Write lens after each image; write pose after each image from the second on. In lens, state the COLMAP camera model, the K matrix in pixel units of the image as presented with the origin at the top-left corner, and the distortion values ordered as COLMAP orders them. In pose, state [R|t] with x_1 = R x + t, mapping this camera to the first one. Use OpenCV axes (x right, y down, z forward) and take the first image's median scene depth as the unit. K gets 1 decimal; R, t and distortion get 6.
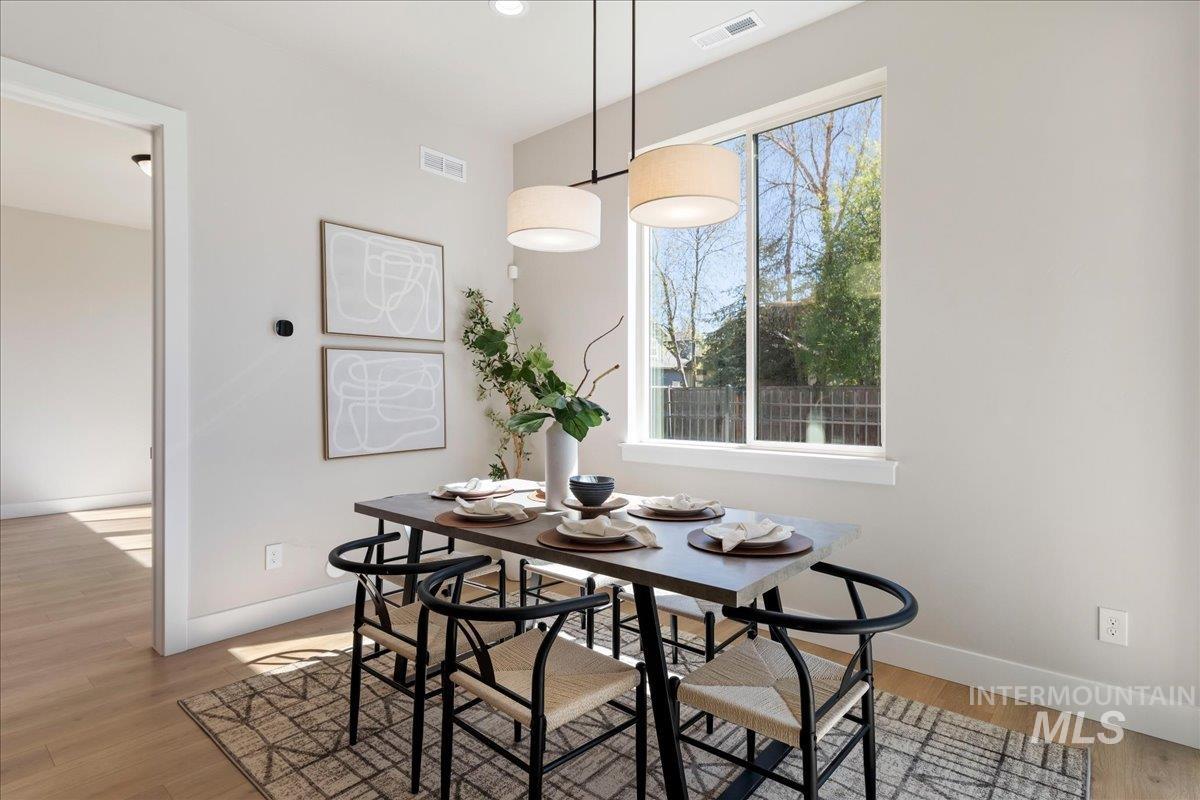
lens RADIAL K [[610.9, 0, 602.7], [0, 610.9, 394.7], [0, 0, 1]] dist [0.000328, 0.000010]
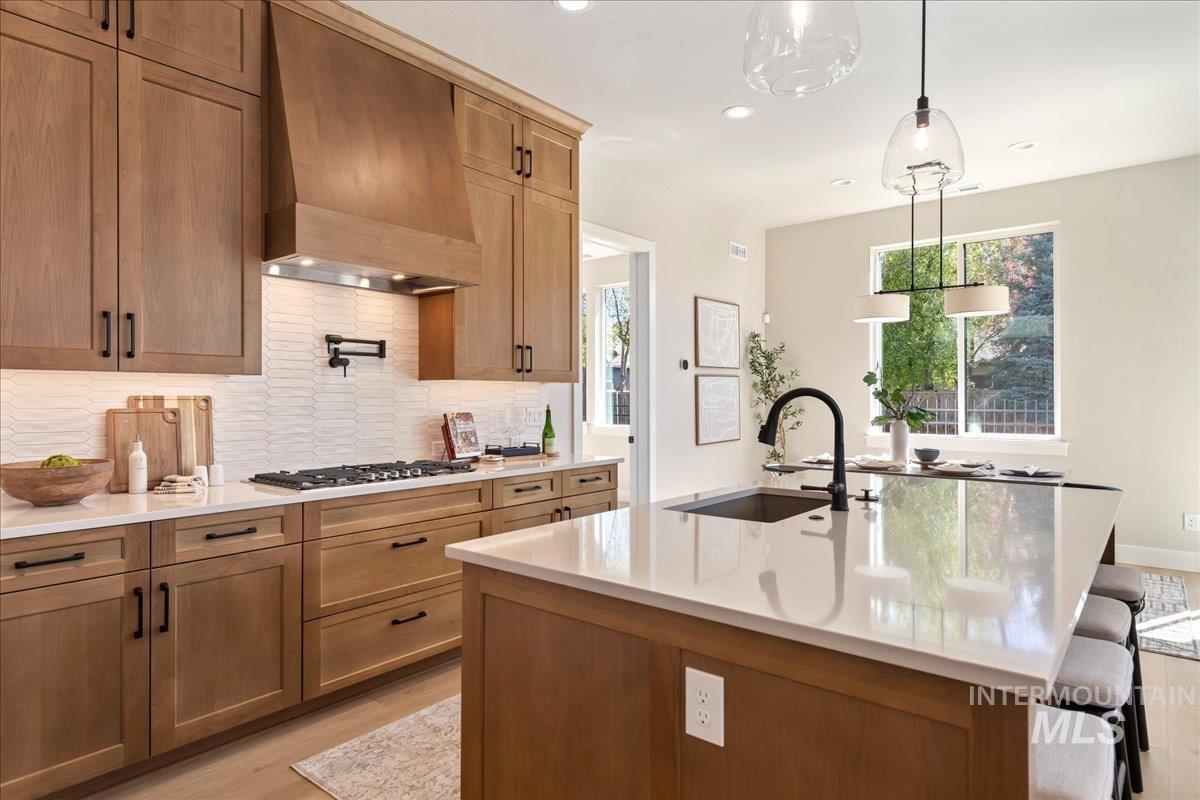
lens RADIAL K [[672.7, 0, 603.3], [0, 672.7, 393.6], [0, 0, 1]] dist [0.003935, 0.000660]
pose [[0.999829, -0.003144, 0.018198, -0.730681], [0.003256, 0.999976, -0.006153, -0.019701], [-0.018179, 0.006211, 0.999815, -0.756364]]
